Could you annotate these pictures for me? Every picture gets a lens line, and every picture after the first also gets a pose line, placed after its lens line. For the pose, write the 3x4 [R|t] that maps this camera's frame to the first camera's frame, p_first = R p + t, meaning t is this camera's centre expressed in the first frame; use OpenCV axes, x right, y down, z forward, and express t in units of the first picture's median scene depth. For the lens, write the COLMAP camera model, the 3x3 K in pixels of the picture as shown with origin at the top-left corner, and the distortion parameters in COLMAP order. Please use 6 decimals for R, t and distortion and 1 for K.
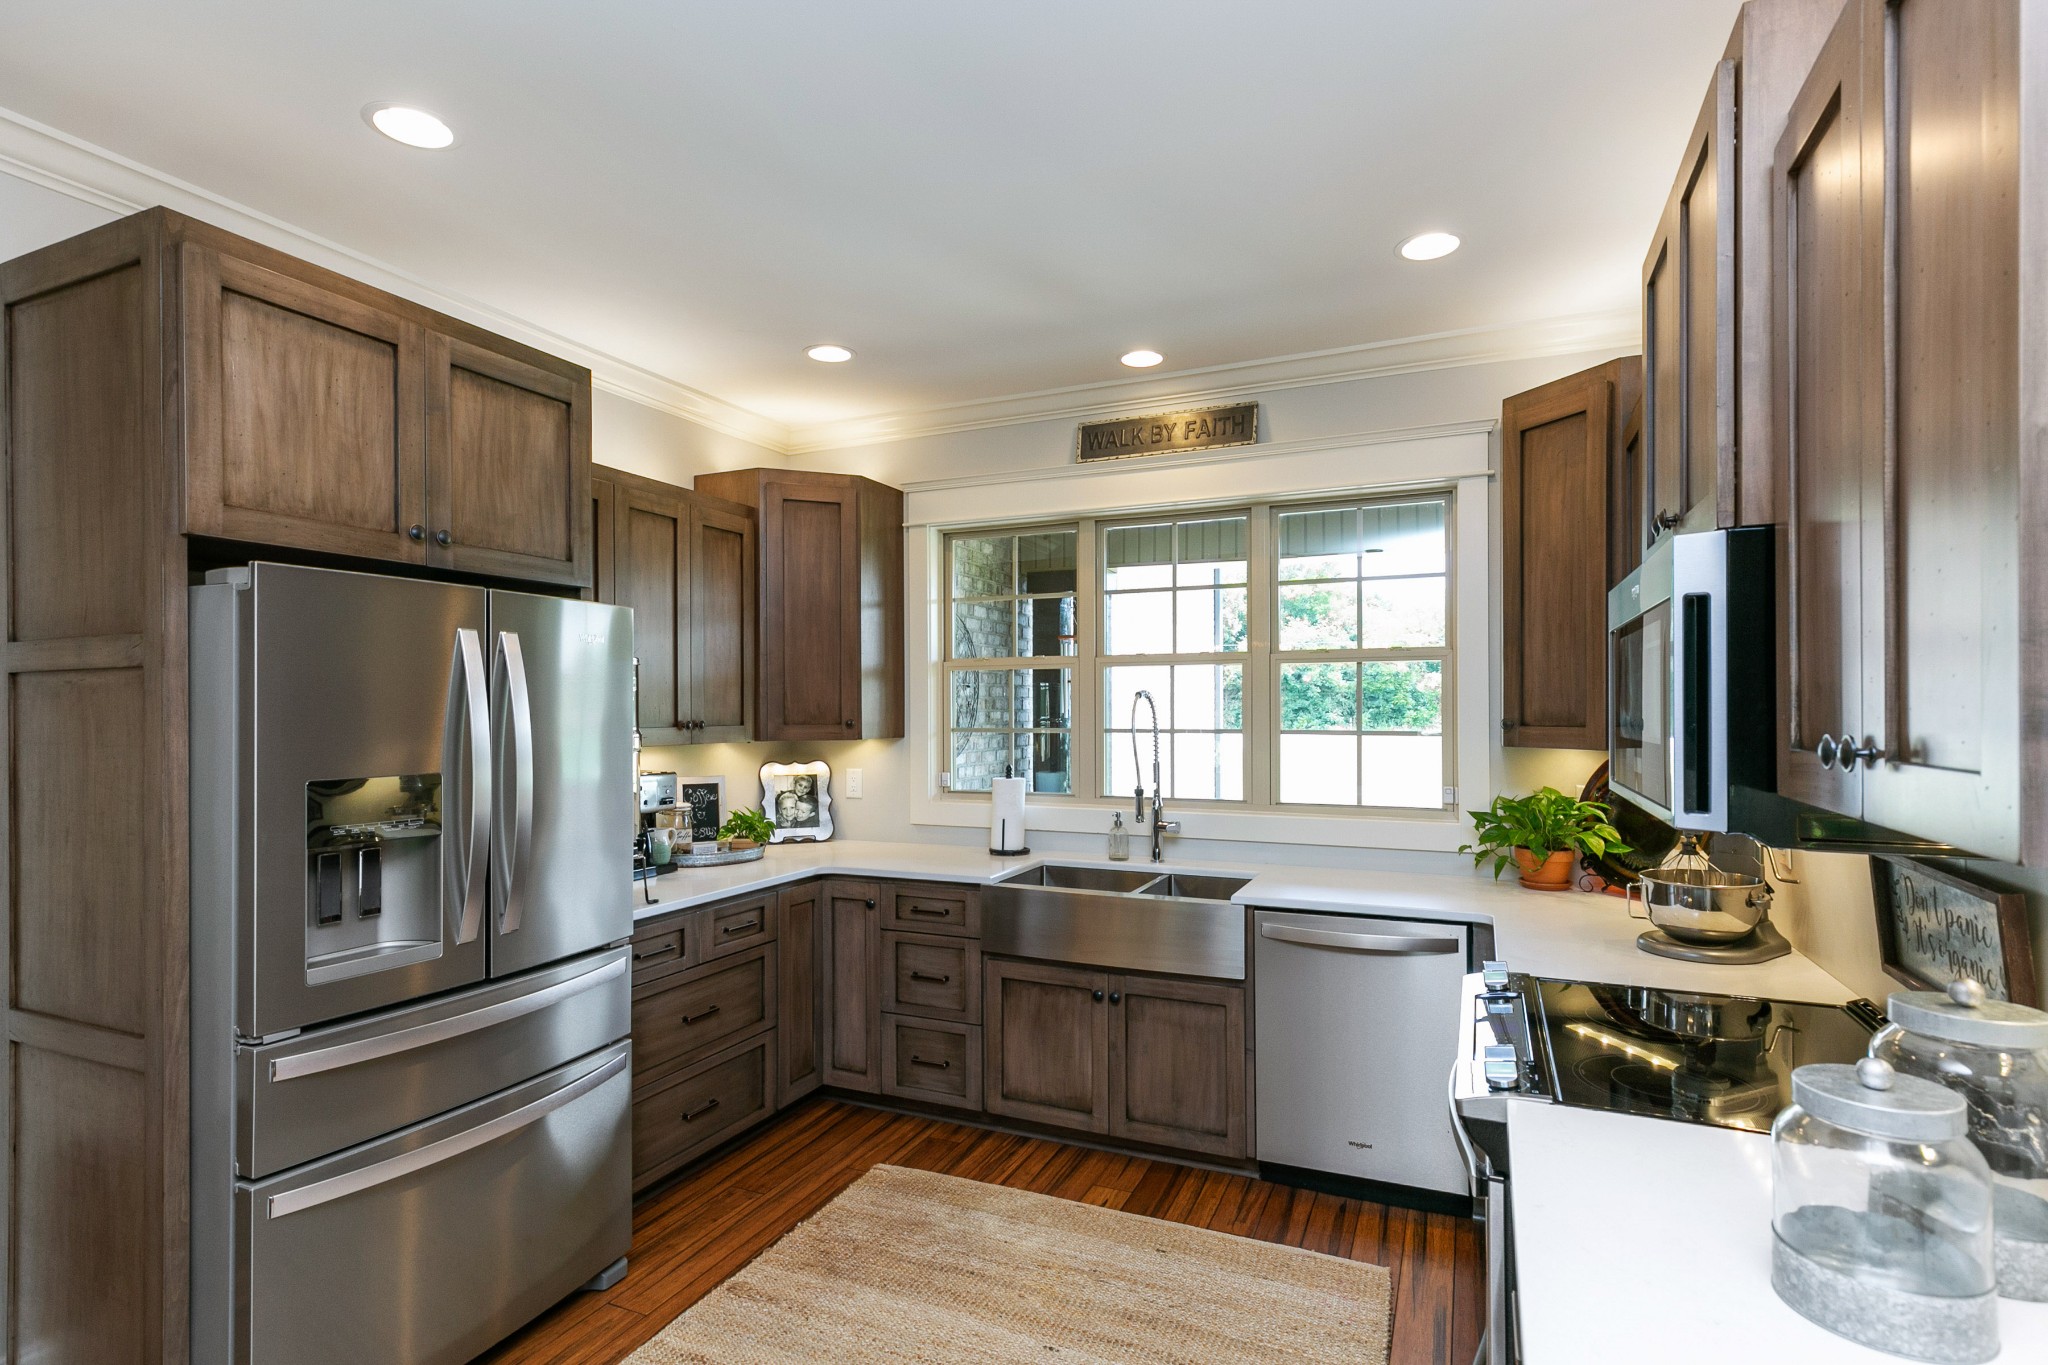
lens RADIAL K [[1021.3, 0, 1023.4], [0, 1021.3, 706.2], [0, 0, 1]] dist [0.022814, -0.000114]
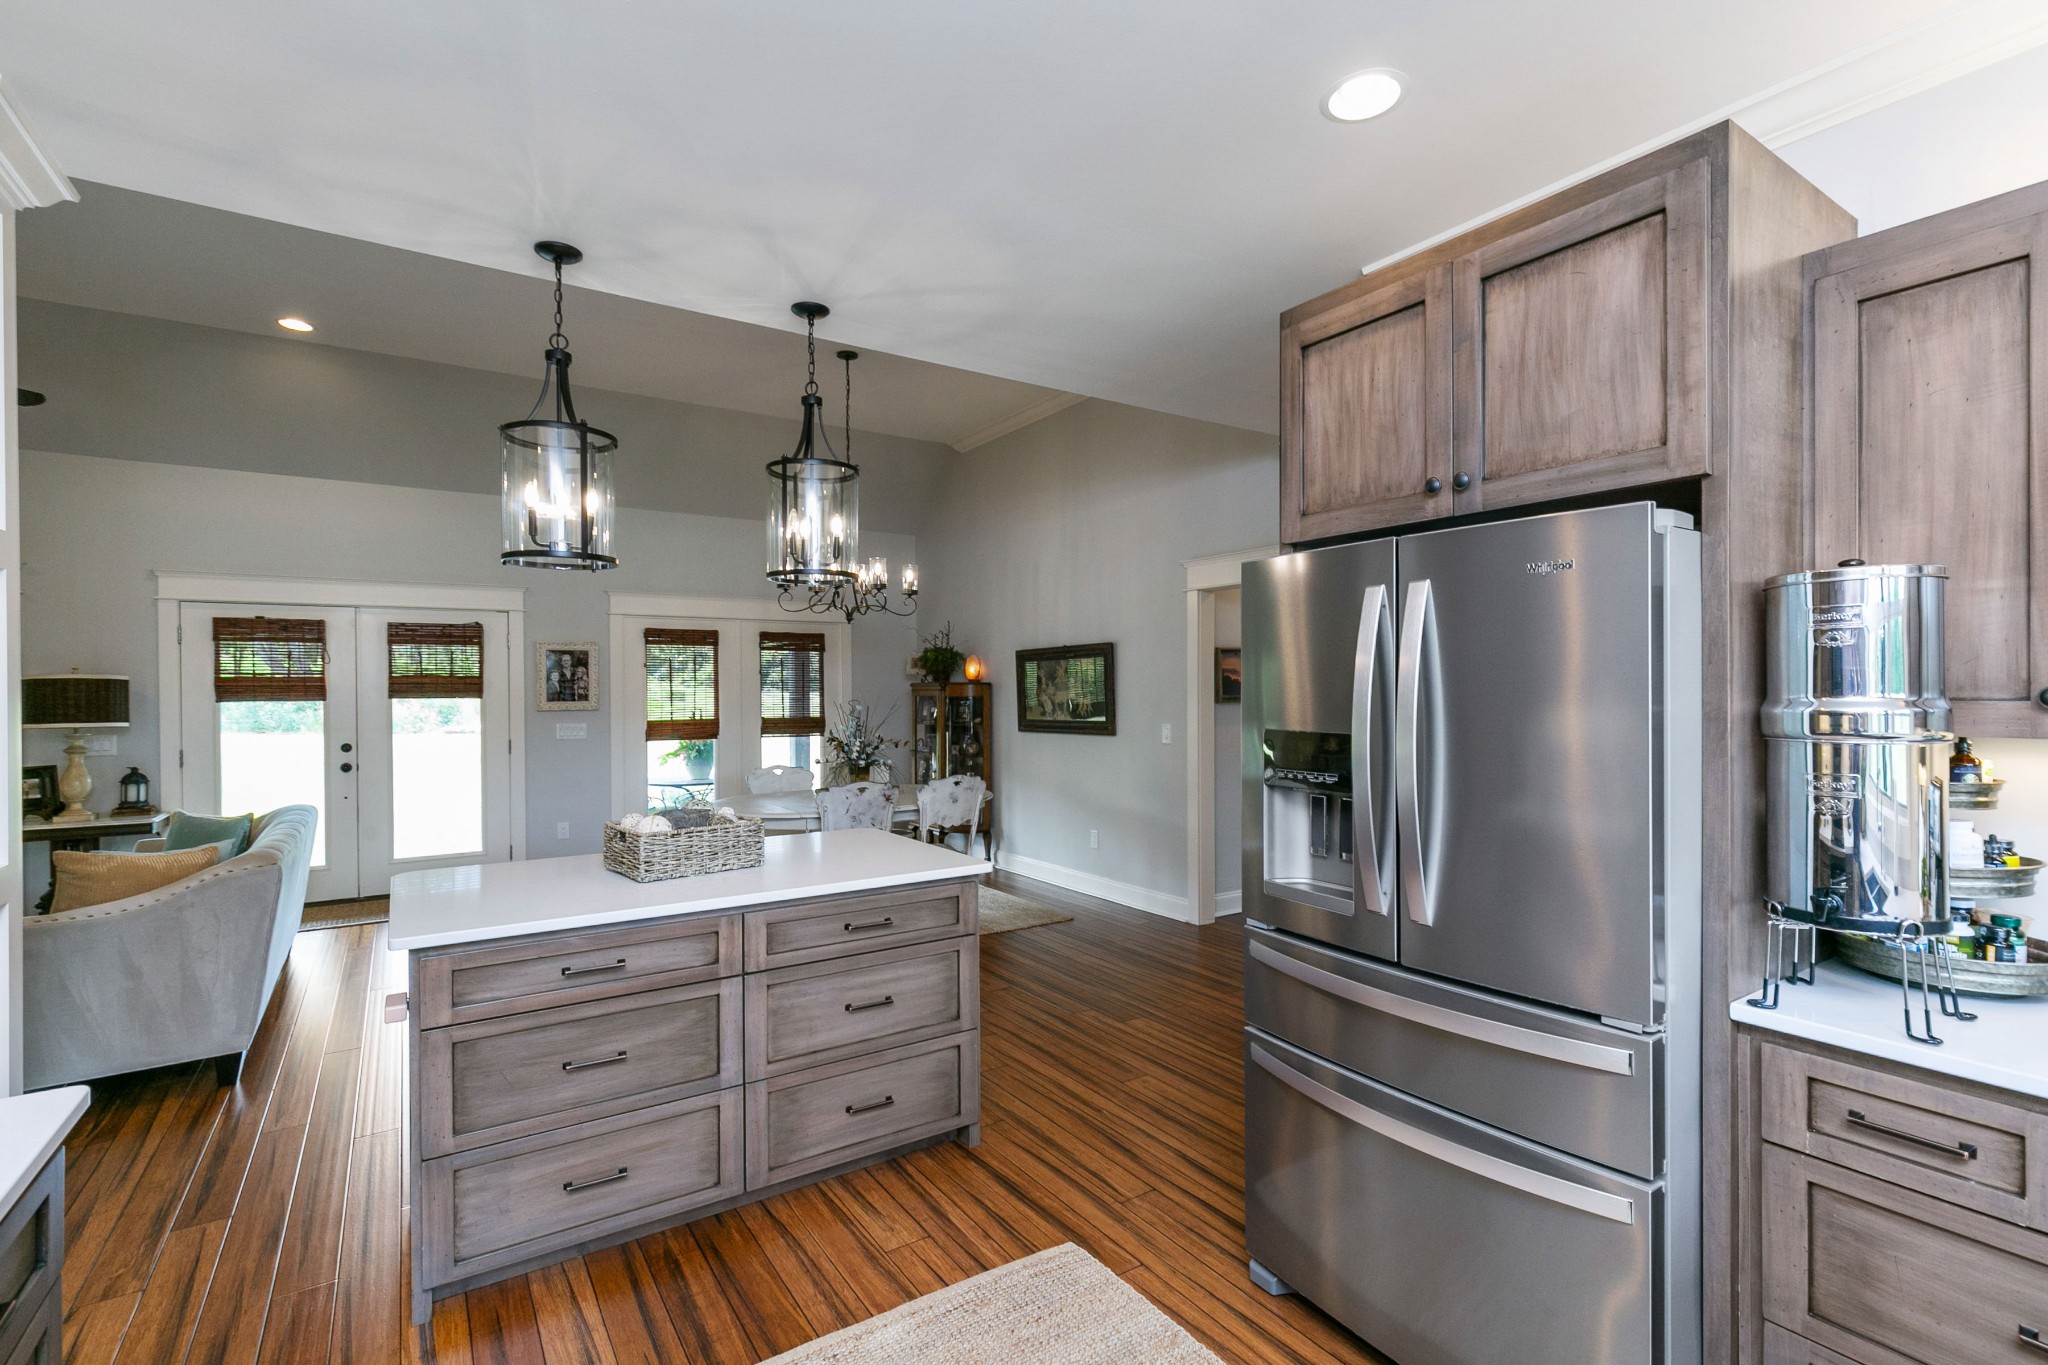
lens RADIAL K [[932.0, 0, 1034.9], [0, 932.0, 699.1], [0, 0, 1]] dist [-0.000196, -0.000685]
pose [[-0.523588, 0.016364, -0.851815, 0.255398], [0.009420, 0.999866, 0.013418, 0.010883], [0.851920, -0.000998, -0.523672, 0.837539]]
